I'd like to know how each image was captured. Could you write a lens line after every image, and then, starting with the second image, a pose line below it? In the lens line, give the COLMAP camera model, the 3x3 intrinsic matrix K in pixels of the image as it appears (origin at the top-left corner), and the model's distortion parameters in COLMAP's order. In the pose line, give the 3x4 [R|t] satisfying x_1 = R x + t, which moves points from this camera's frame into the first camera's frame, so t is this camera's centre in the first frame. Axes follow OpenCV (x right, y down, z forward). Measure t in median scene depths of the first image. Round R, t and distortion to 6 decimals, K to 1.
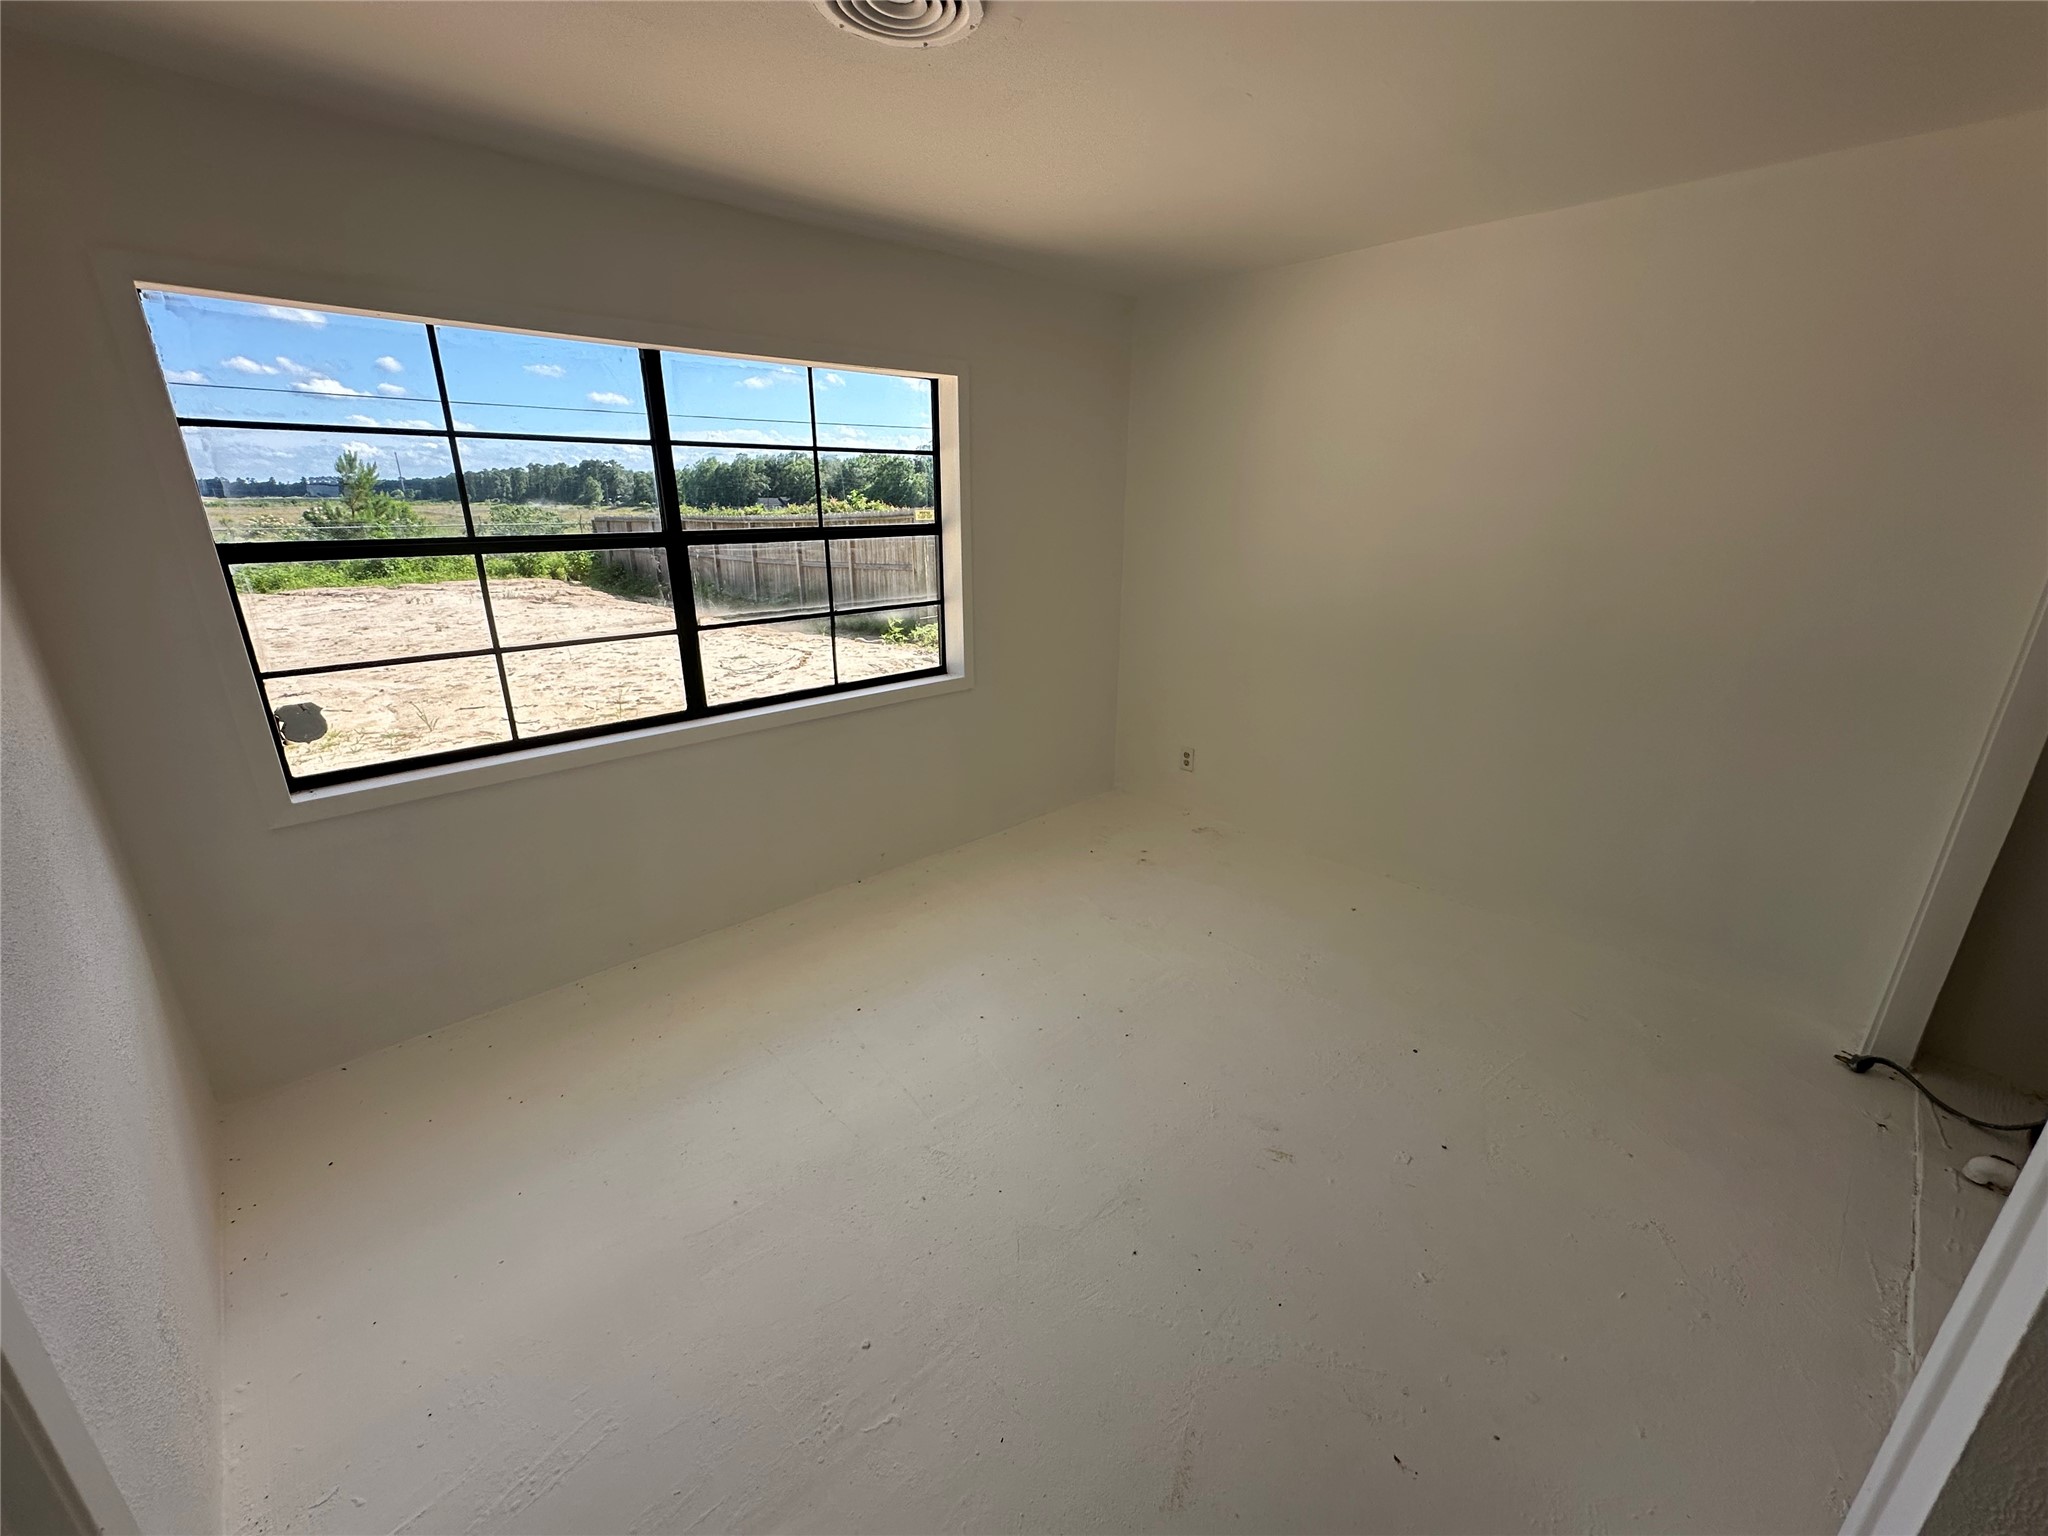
lens RADIAL K [[816.4, 0, 1024.0], [0, 816.4, 768.0], [0, 0, 1]] dist [-0.000650, -0.000012]
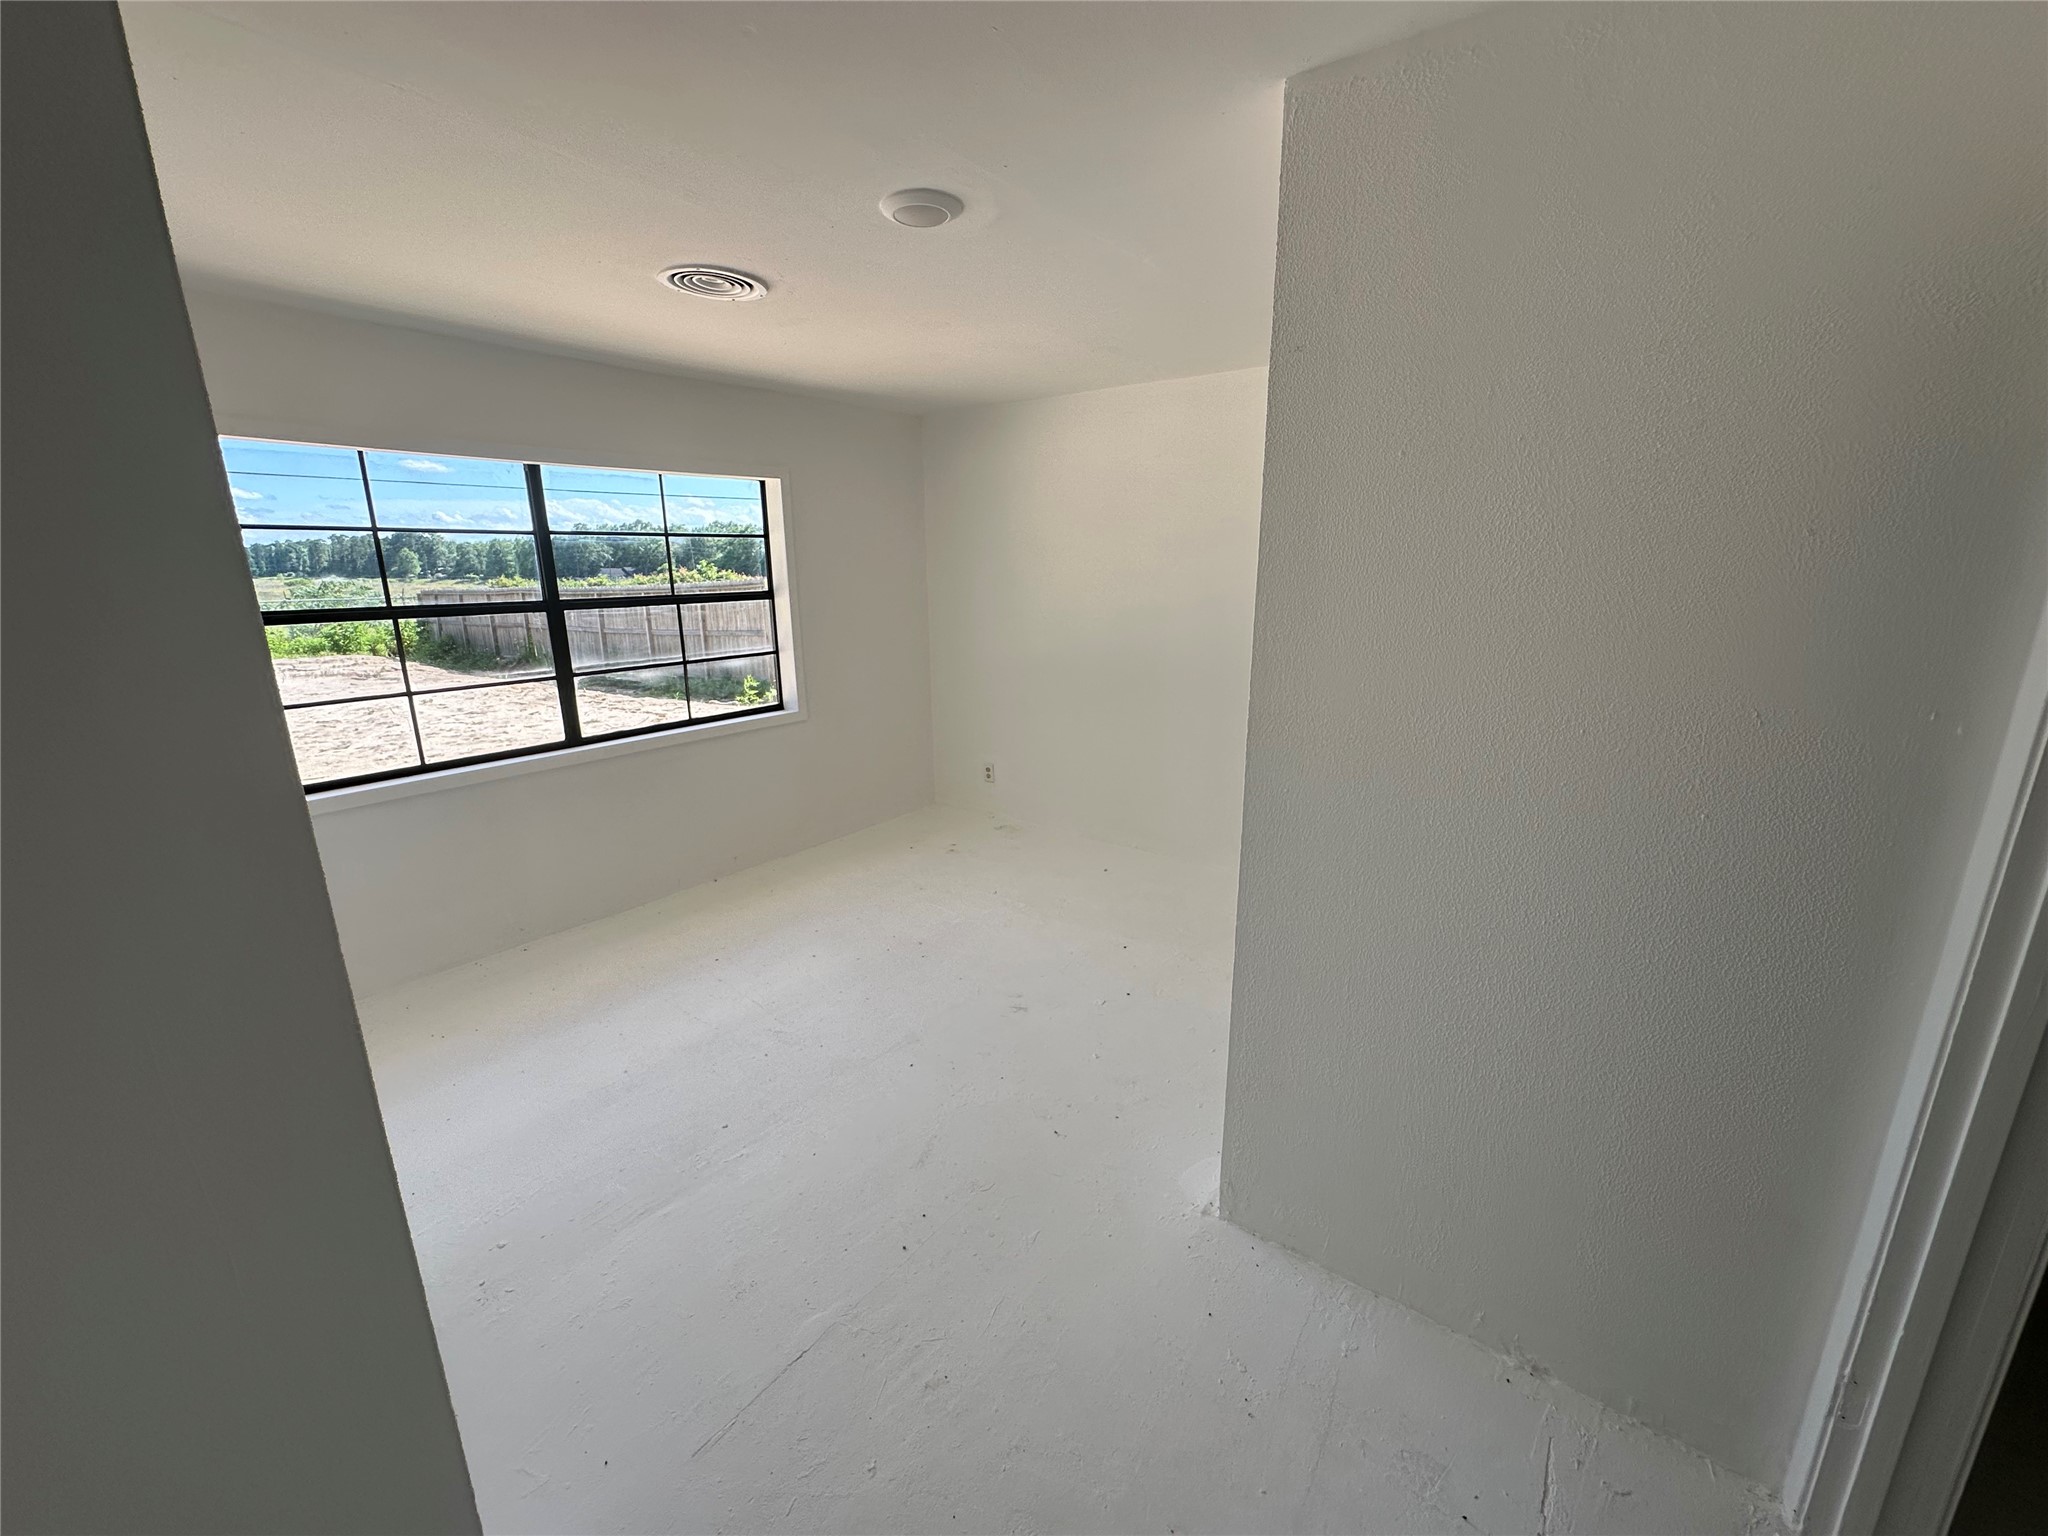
lens RADIAL K [[816.4, 0, 1024.0], [0, 816.4, 768.0], [0, 0, 1]] dist [-0.000650, -0.000012]
pose [[0.985877, -0.051085, 0.159488, 0.038300], [0.062885, 0.995575, -0.069832, 0.050474], [-0.155215, 0.078875, 0.984727, -0.164634]]
